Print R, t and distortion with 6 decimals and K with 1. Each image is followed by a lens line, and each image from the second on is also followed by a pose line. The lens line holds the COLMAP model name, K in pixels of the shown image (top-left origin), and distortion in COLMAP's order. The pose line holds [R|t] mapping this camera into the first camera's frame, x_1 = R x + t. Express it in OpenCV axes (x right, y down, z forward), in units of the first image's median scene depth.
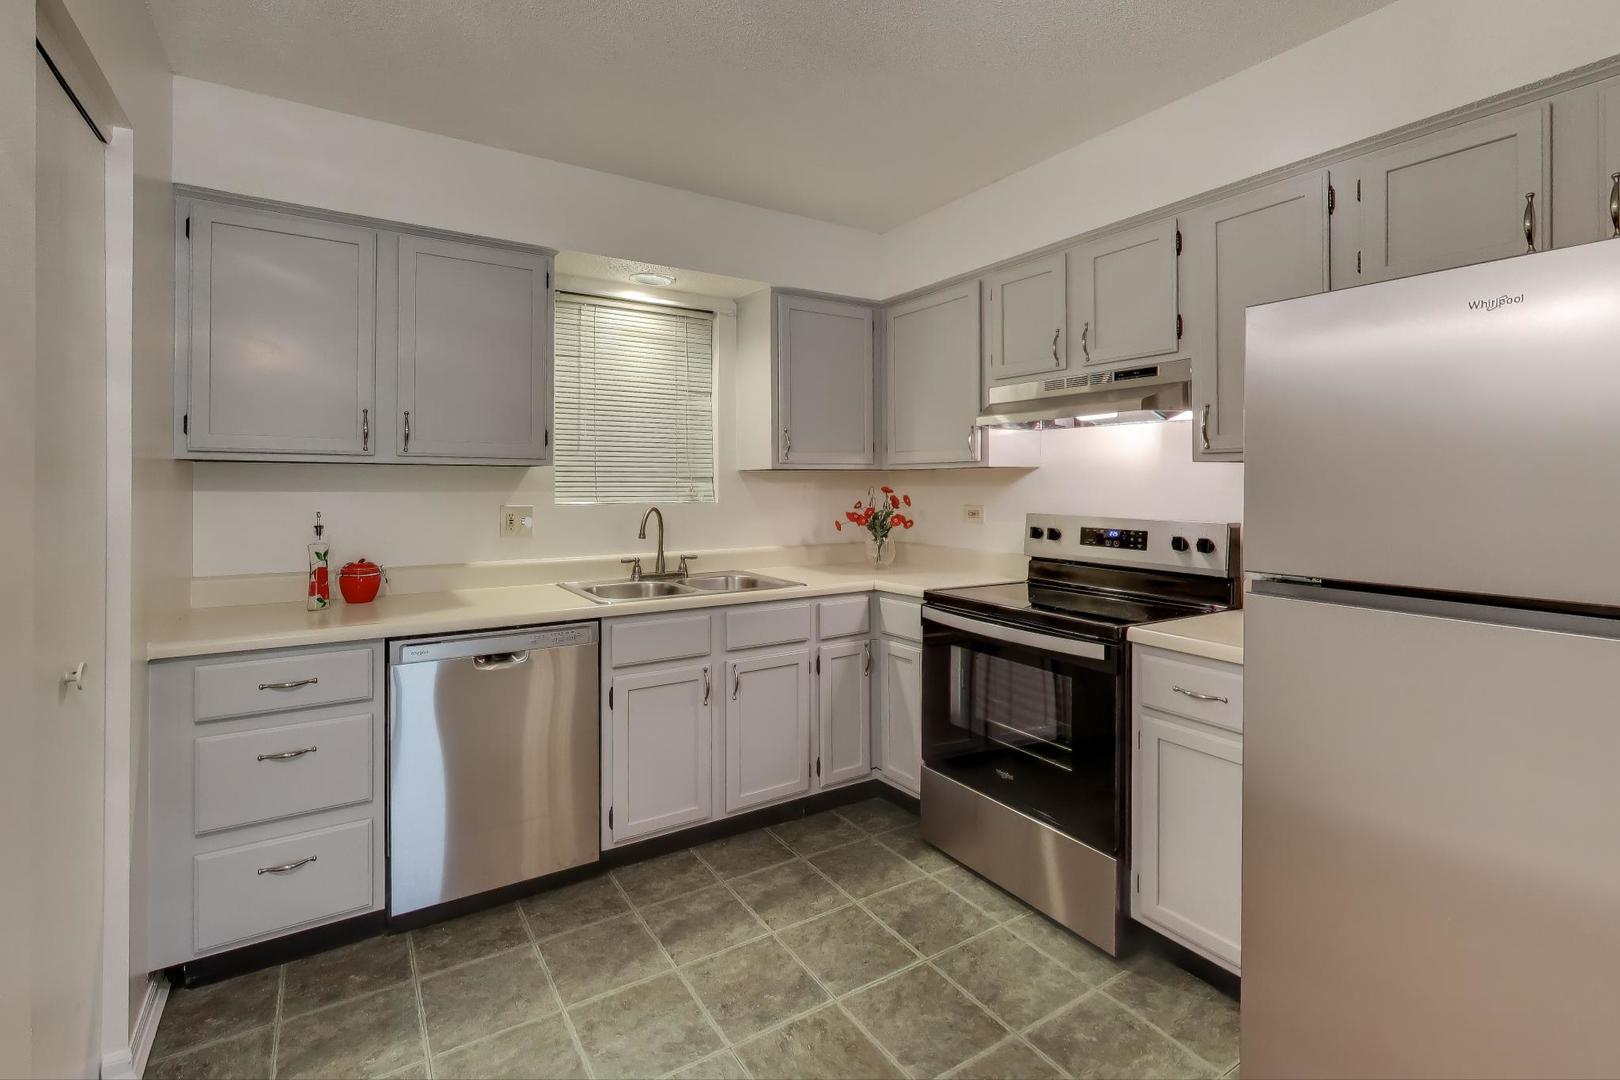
lens RADIAL K [[721.5, 0, 734.2], [0, 721.5, 482.6], [0, 0, 1]] dist [-0.002151, -0.000394]
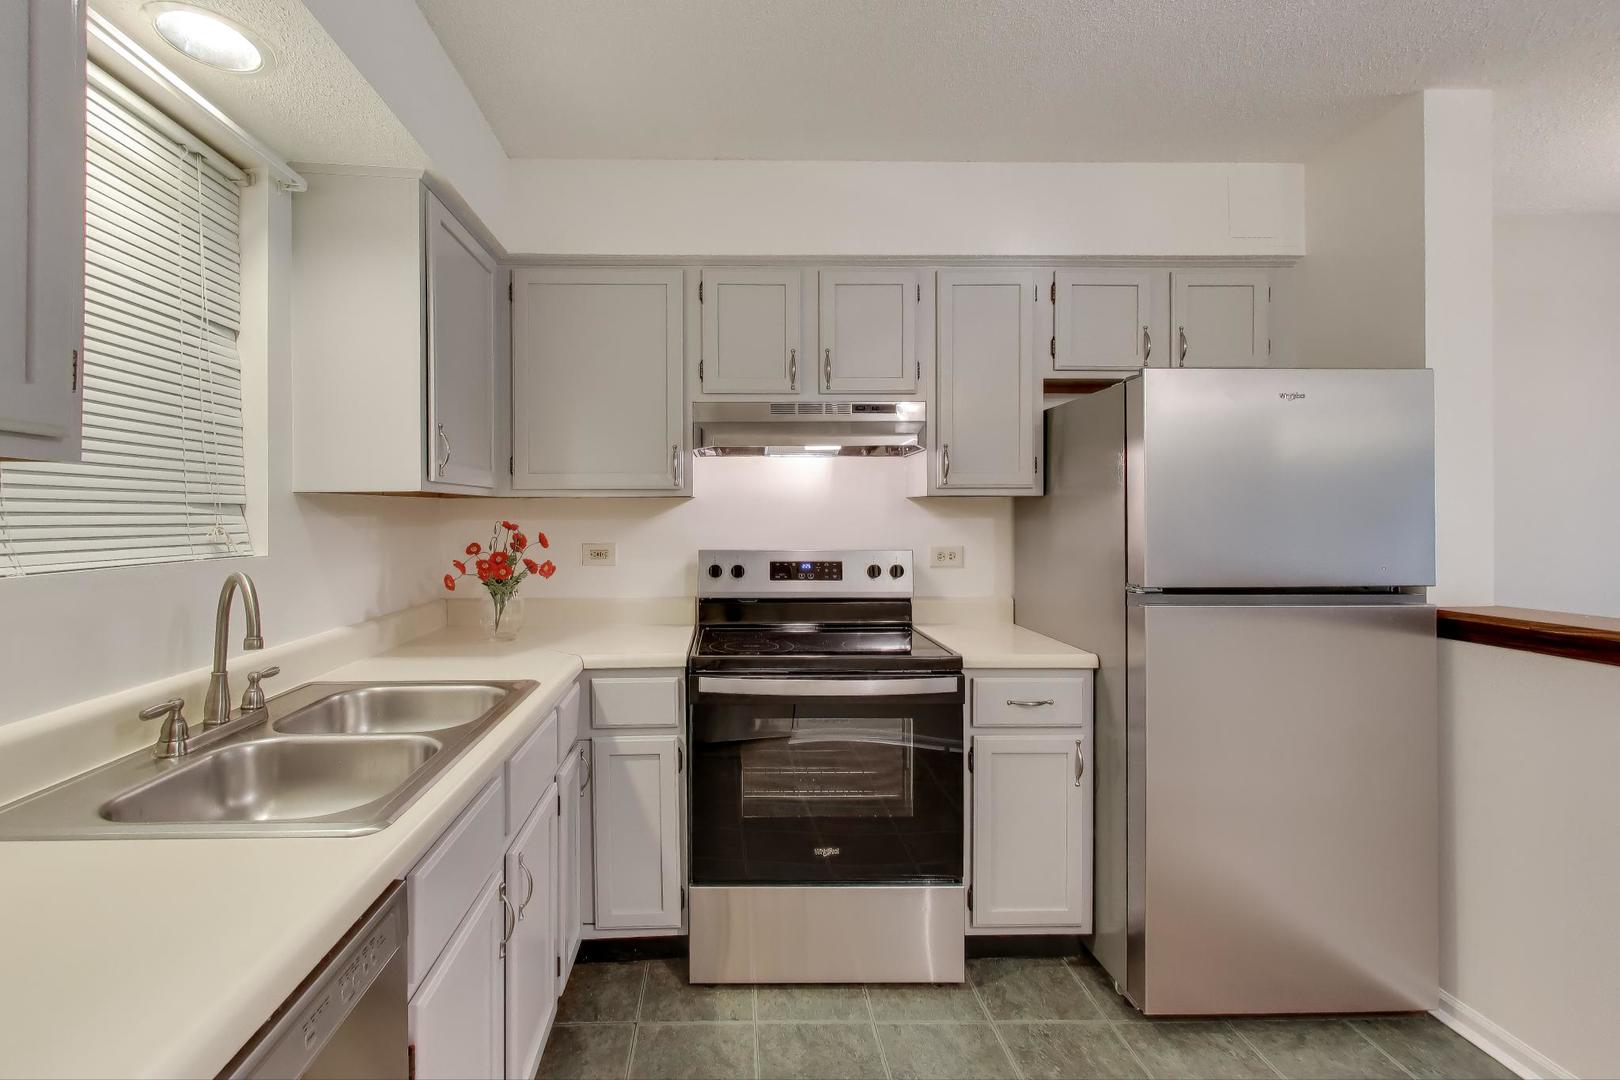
lens RADIAL K [[726.0, 0, 812.7], [0, 726.0, 511.5], [0, 0, 1]] dist [-0.000204, -0.000107]
pose [[0.472995, 0.003543, 0.881058, -0.361332], [0.003426, 0.999977, -0.005861, 0.001616], [-0.881058, 0.005791, 0.472972, 0.534461]]
